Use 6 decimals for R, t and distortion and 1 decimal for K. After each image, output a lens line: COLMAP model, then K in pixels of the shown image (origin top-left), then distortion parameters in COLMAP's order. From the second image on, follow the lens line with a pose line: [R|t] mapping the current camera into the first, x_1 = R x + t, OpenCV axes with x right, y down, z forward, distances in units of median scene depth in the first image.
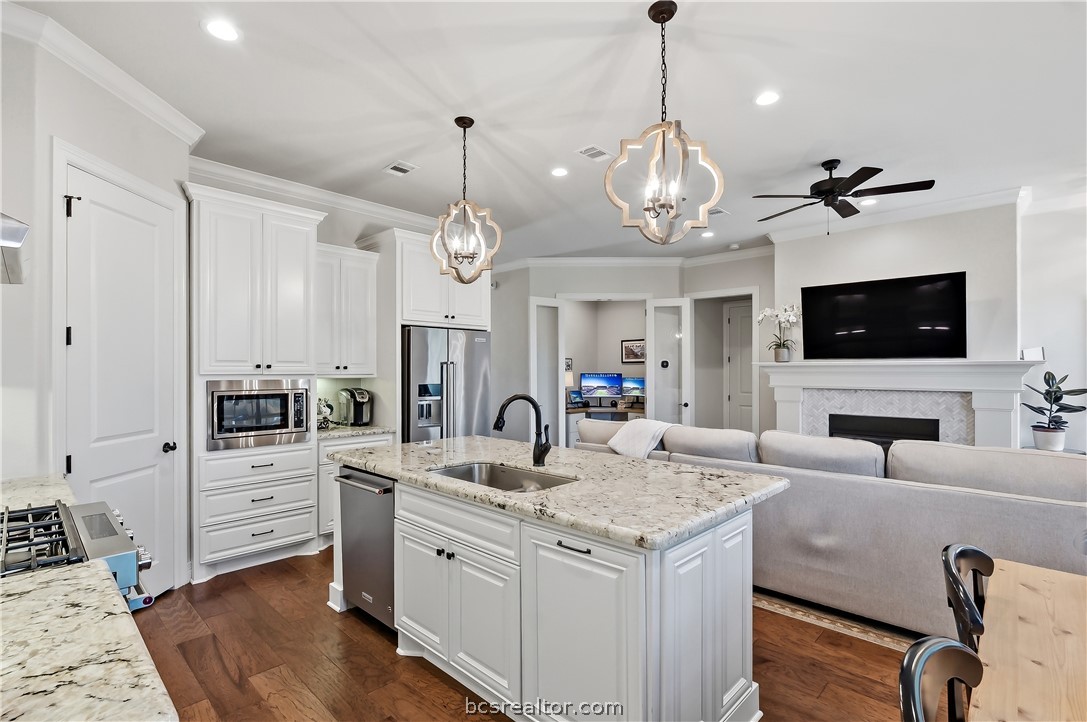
lens RADIAL K [[507.3, 0, 539.2], [0, 507.3, 366.7], [0, 0, 1]] dist [0.002597, -0.000009]
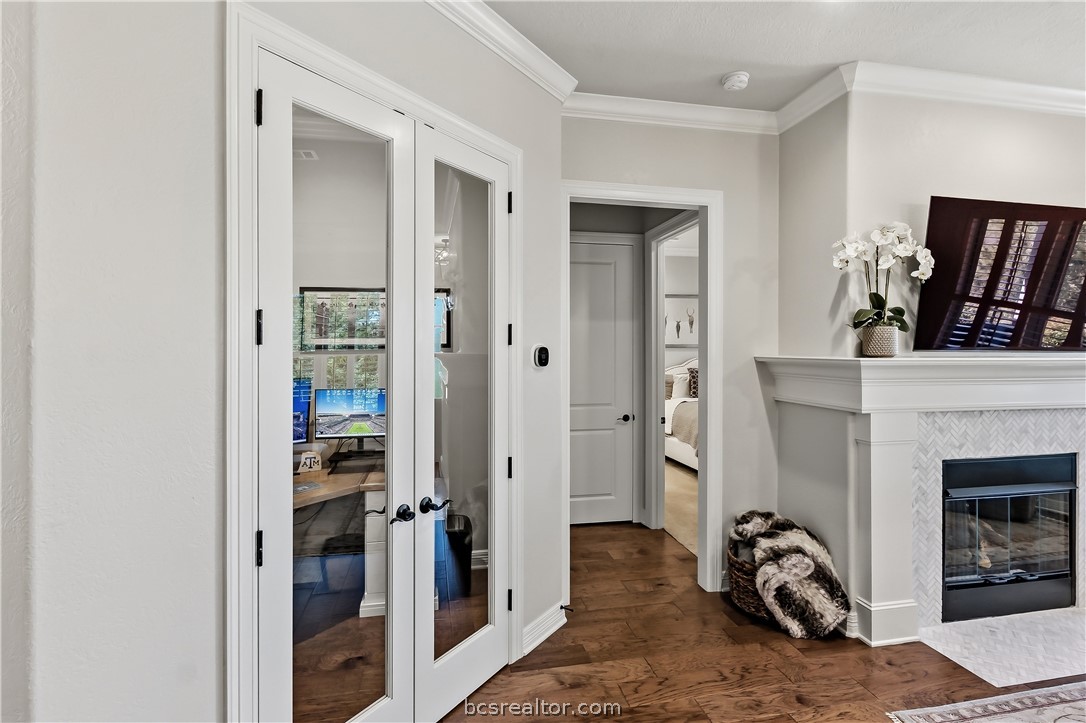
lens RADIAL K [[506.9, 0, 537.9], [0, 506.9, 344.8], [0, 0, 1]] dist [0.002597, -0.000009]
pose [[0.569646, 0.005267, 0.821873, -0.050442], [-0.007423, 0.999972, -0.001263, -0.013075], [-0.821857, -0.005381, 0.569669, 0.798262]]
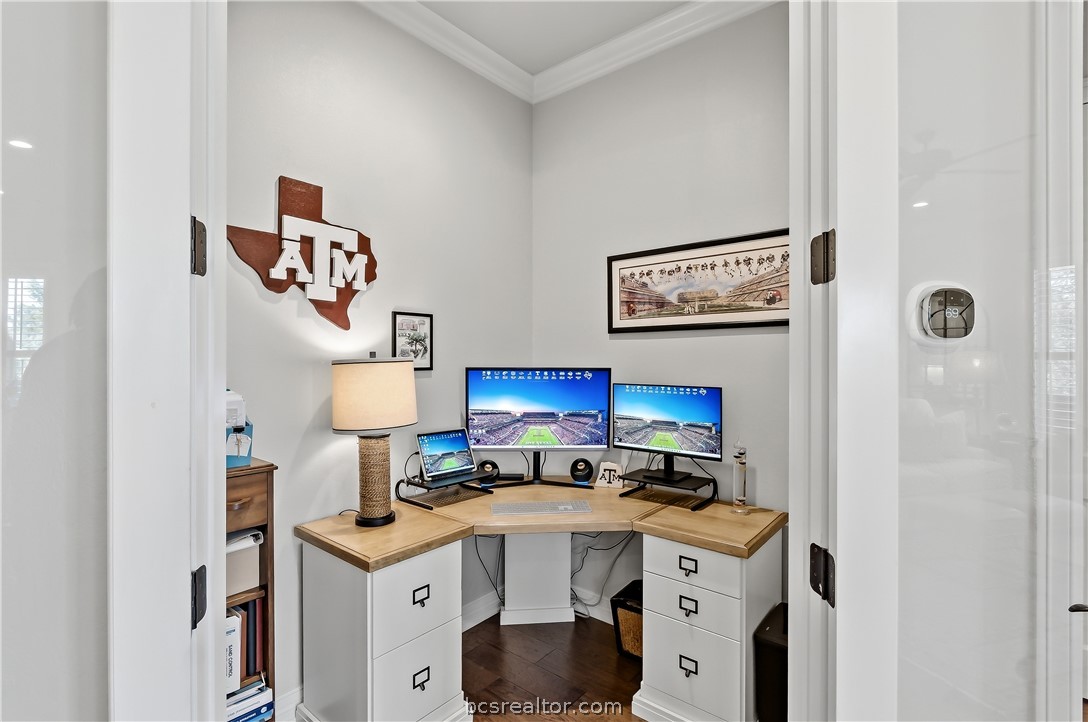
lens RADIAL K [[507.8, 0, 541.7], [0, 507.8, 354.1], [0, 0, 1]] dist [0.002597, -0.000009]
pose [[0.996898, 0.003259, 0.078643, 0.122981], [-0.003568, 0.999986, 0.003787, 0.005389], [-0.078629, -0.004056, 0.996896, 0.868256]]
